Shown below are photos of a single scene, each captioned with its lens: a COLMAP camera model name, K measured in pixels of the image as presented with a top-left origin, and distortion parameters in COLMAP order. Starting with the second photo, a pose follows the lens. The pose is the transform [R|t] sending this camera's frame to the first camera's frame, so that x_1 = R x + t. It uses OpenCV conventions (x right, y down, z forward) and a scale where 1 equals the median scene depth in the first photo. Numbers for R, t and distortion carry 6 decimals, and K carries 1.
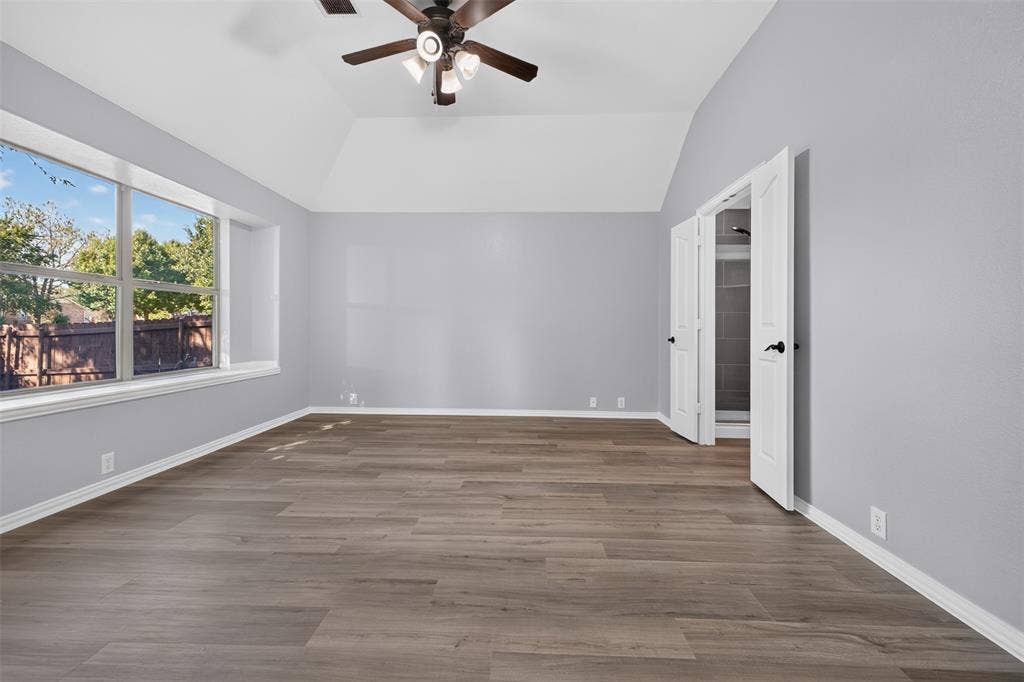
lens RADIAL K [[406.3, 0, 512.8], [0, 406.3, 335.4], [0, 0, 1]] dist [0.021979, -0.003693]
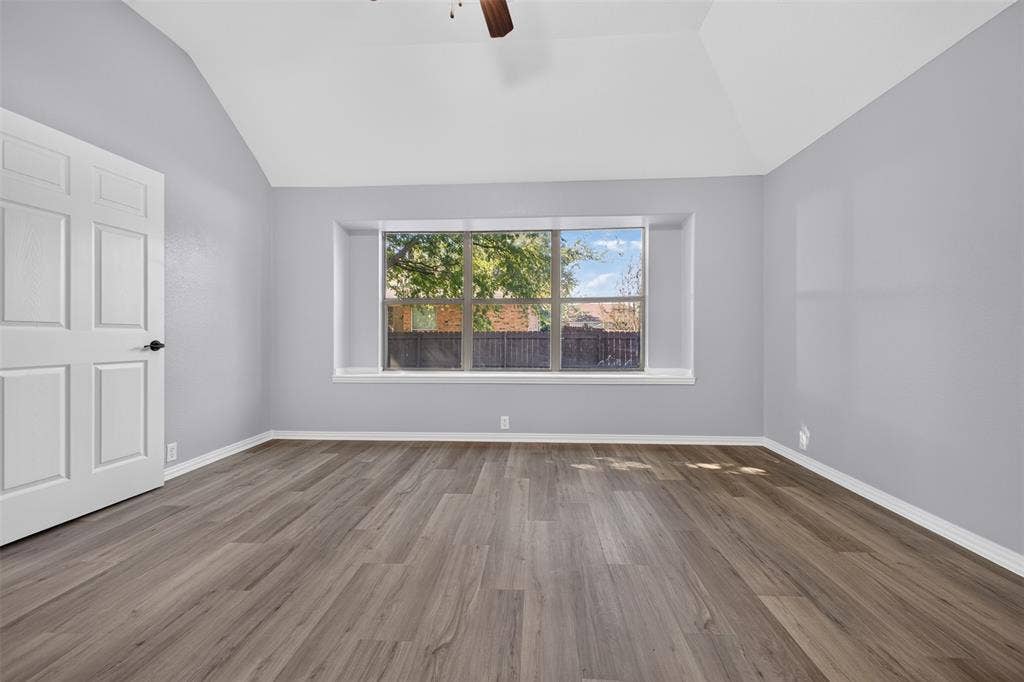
lens RADIAL K [[406.3, 0, 507.8], [0, 406.3, 336.4], [0, 0, 1]] dist [0.021979, -0.003693]
pose [[-0.033387, 0.000768, -0.999442, 0.408112], [-0.011483, 0.999933, 0.001152, -0.005514], [0.999377, 0.011515, -0.033376, 0.868791]]
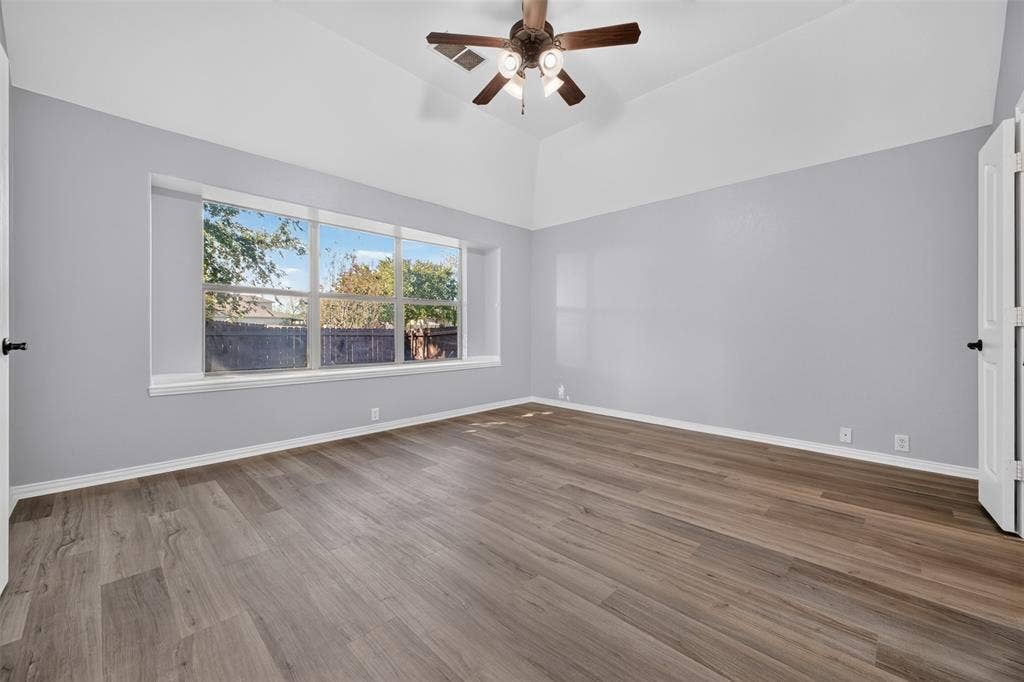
lens RADIAL K [[406.3, 0, 511.3], [0, 406.3, 334.5], [0, 0, 1]] dist [0.021979, -0.003693]
pose [[0.737370, 0.001909, -0.675487, 0.382687], [-0.007828, 0.999953, -0.005719, 0.005783], [0.675444, 0.009505, 0.737350, 0.160218]]
